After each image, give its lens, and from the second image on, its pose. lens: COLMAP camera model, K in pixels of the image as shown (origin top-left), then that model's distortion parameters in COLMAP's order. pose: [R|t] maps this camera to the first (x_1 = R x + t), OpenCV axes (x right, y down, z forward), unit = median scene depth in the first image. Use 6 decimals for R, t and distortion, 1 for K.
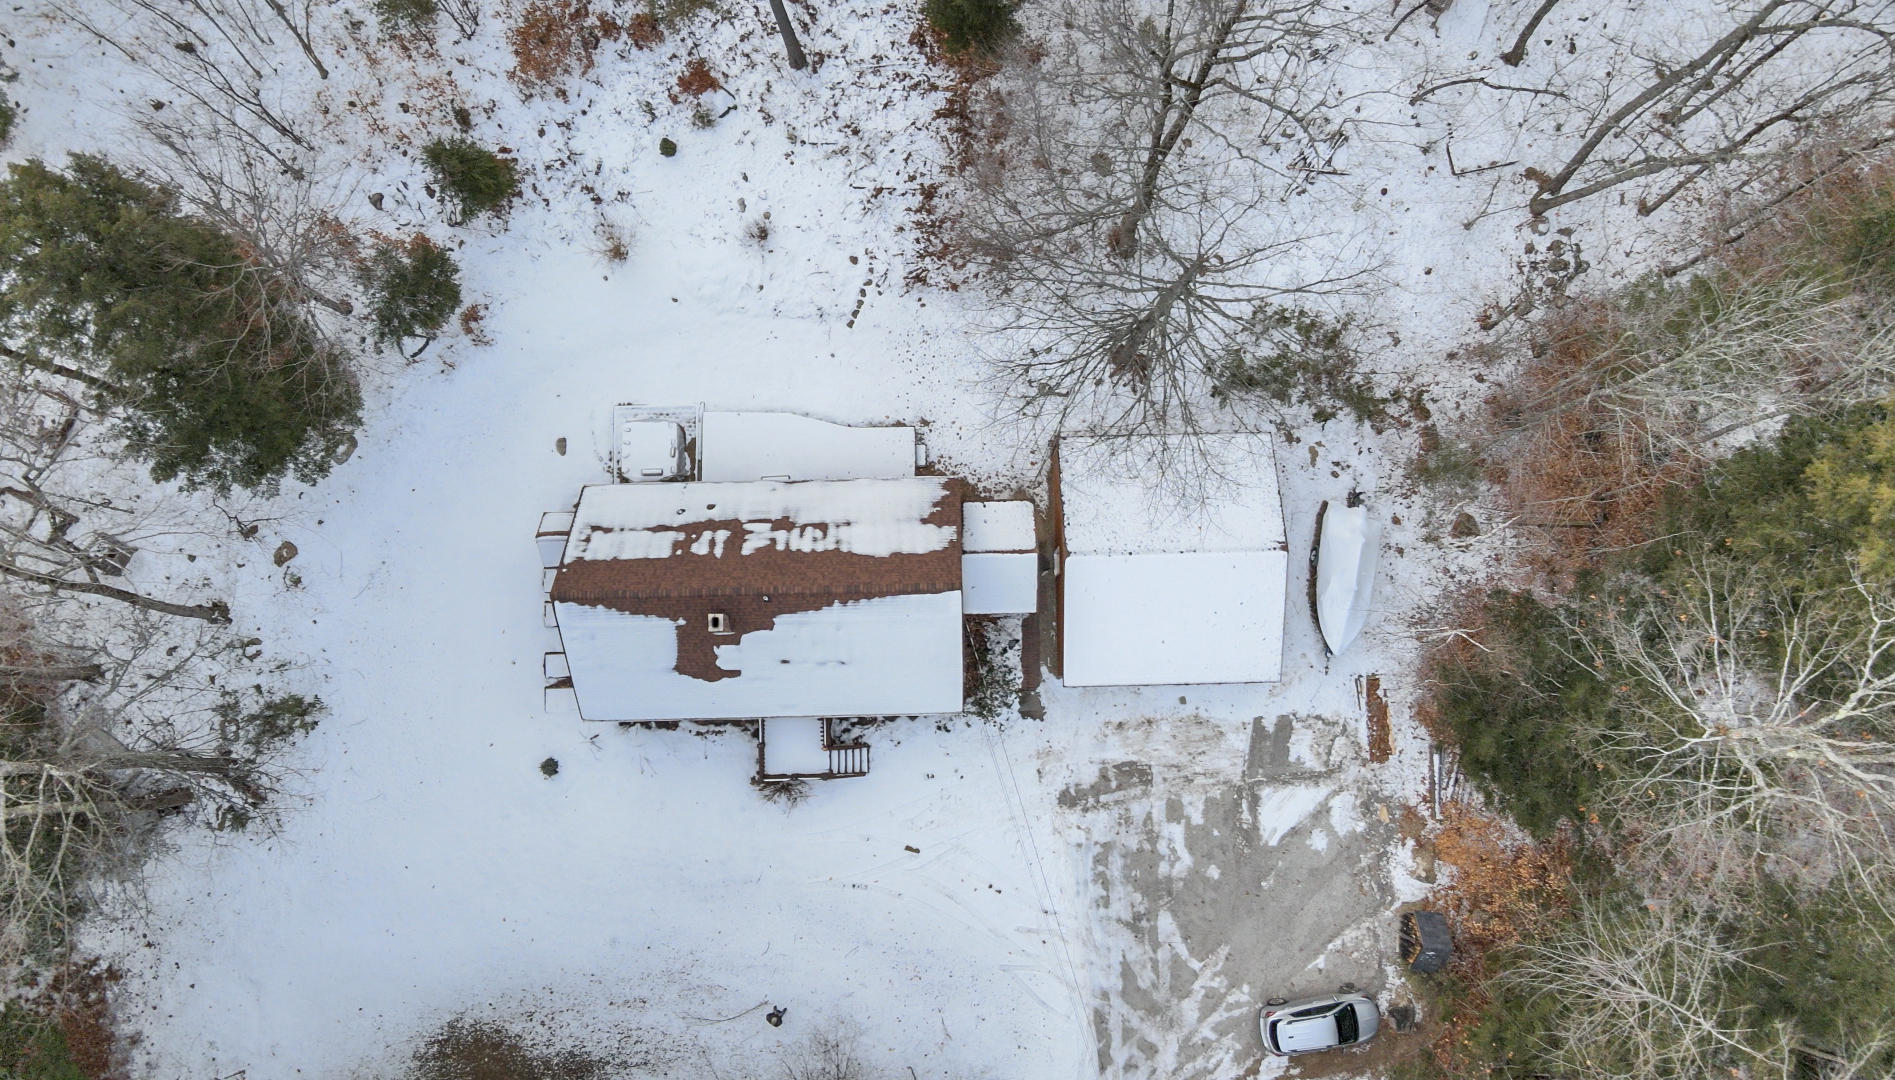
lens RADIAL K [[1495.9, 0, 943.6], [0, 1495.9, 559.5], [0, 0, 1]] dist [-0.007080, 0.034149]
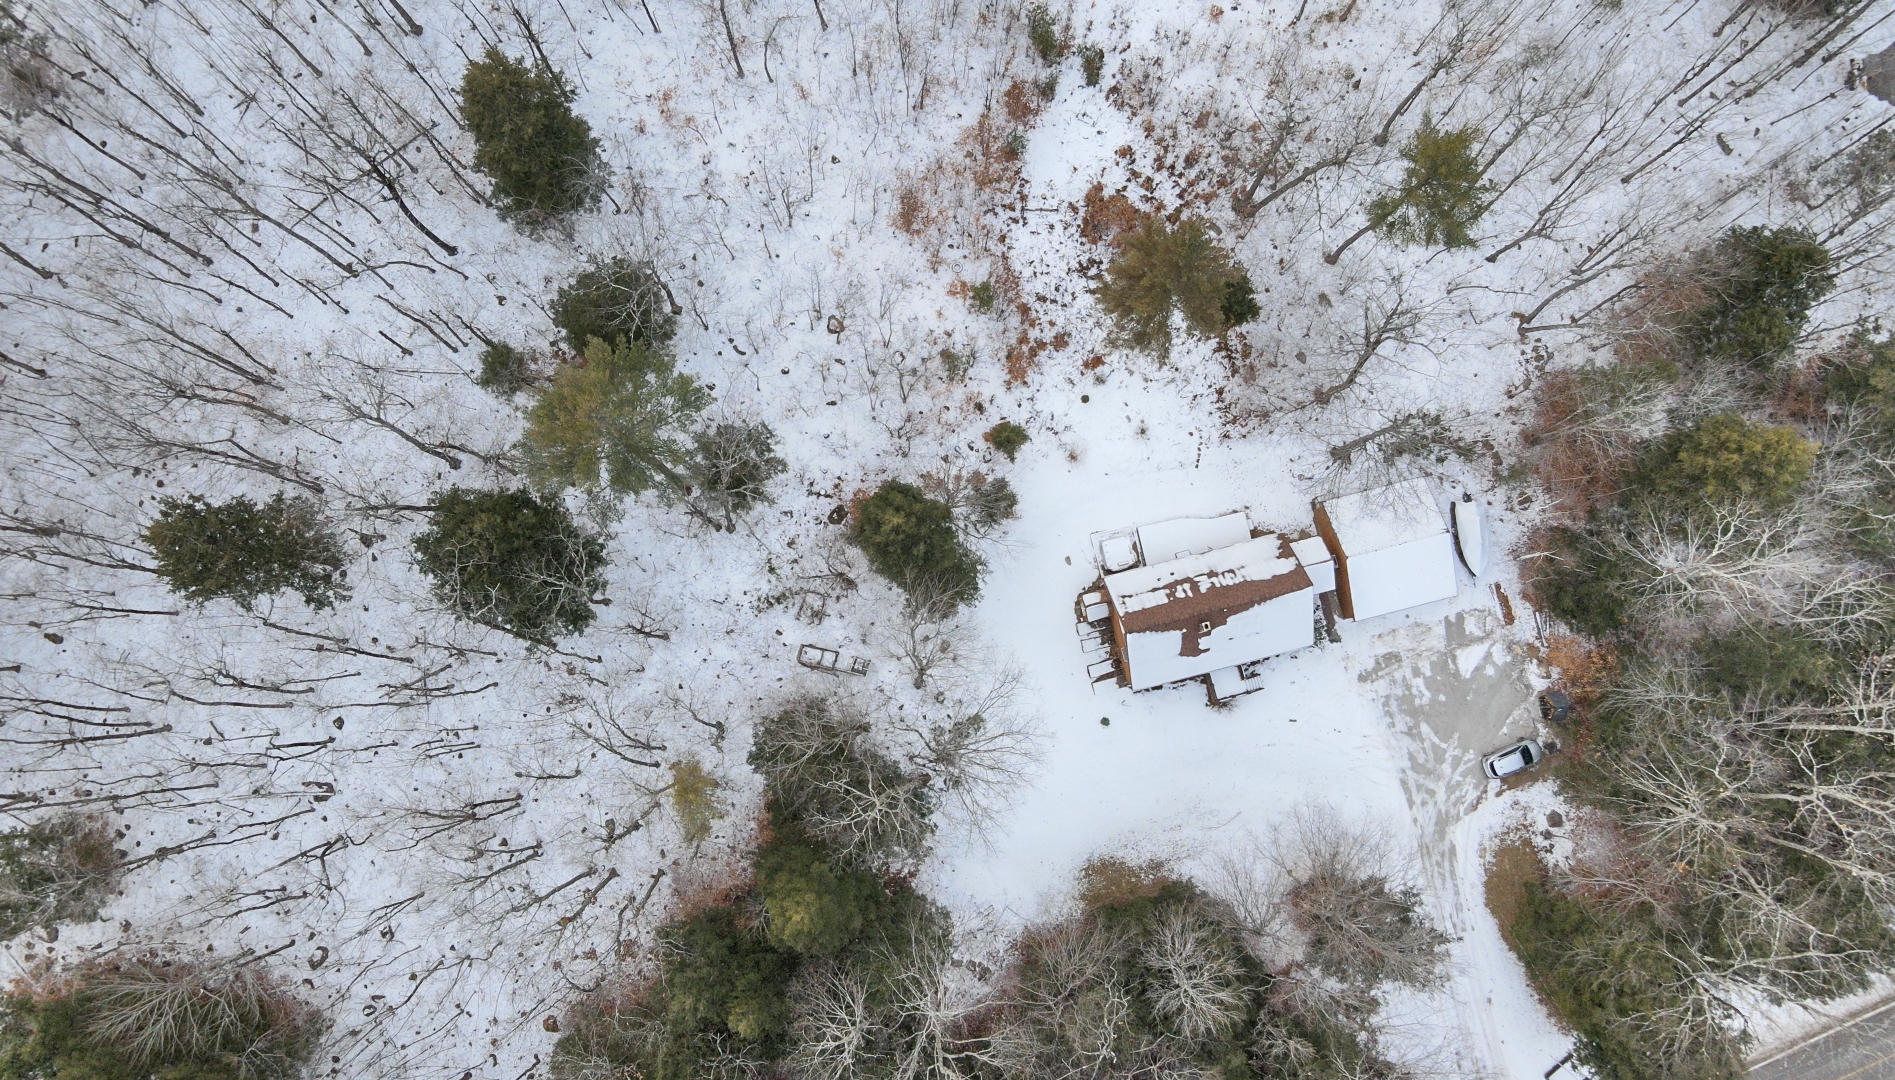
lens RADIAL K [[1495.9, 0, 950.6], [0, 1495.9, 547.1], [0, 0, 1]] dist [-0.007080, 0.034149]
pose [[0.974484, -0.221695, 0.035092, -0.477430], [0.222216, 0.974928, -0.011665, -0.106202], [-0.031626, 0.019166, 0.999316, -0.956965]]
